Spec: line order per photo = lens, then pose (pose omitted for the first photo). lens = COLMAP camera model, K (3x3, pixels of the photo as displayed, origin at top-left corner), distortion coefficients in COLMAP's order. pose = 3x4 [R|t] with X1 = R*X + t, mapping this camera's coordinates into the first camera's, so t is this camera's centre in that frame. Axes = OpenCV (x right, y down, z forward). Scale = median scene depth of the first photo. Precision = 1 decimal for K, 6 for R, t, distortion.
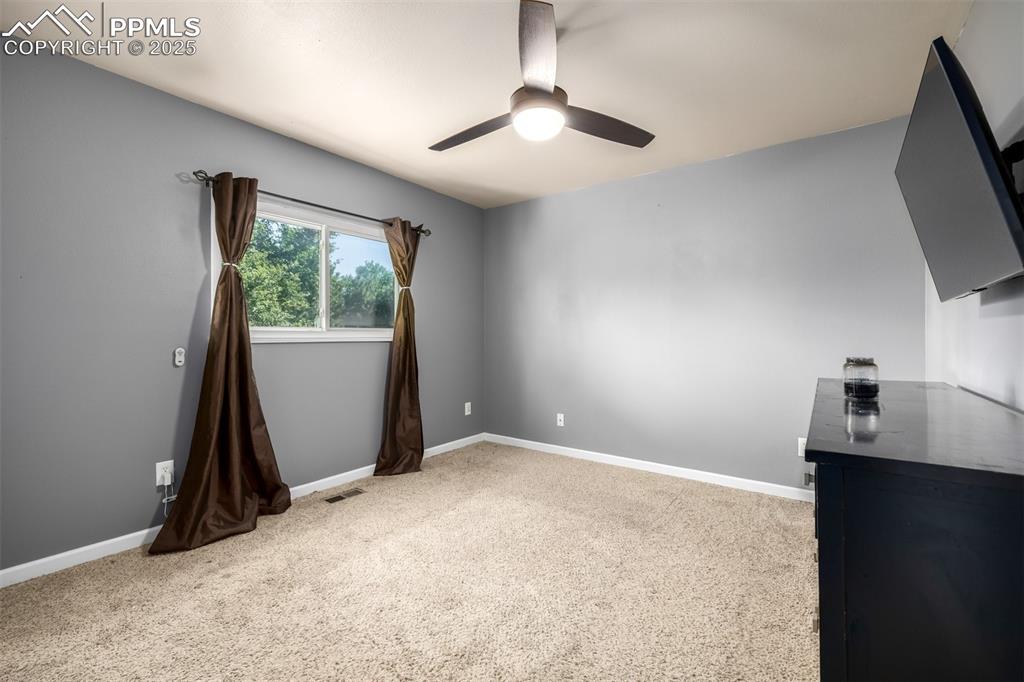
lens RADIAL K [[432.9, 0, 507.6], [0, 432.9, 338.4], [0, 0, 1]] dist [-0.000395, 0.000301]
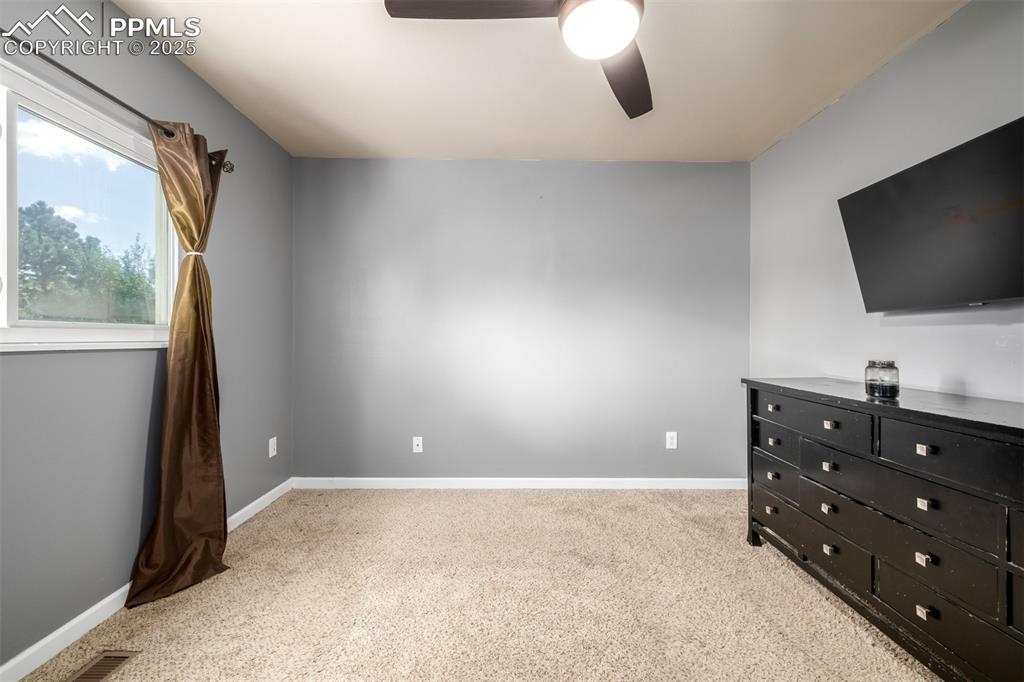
lens RADIAL K [[432.9, 0, 515.4], [0, 432.9, 338.4], [0, 0, 1]] dist [-0.000395, 0.000301]
pose [[0.792581, 0.003171, 0.609759, -0.255431], [-0.000143, 0.999987, -0.005014, -0.002846], [-0.609767, 0.003887, 0.792571, 0.302411]]
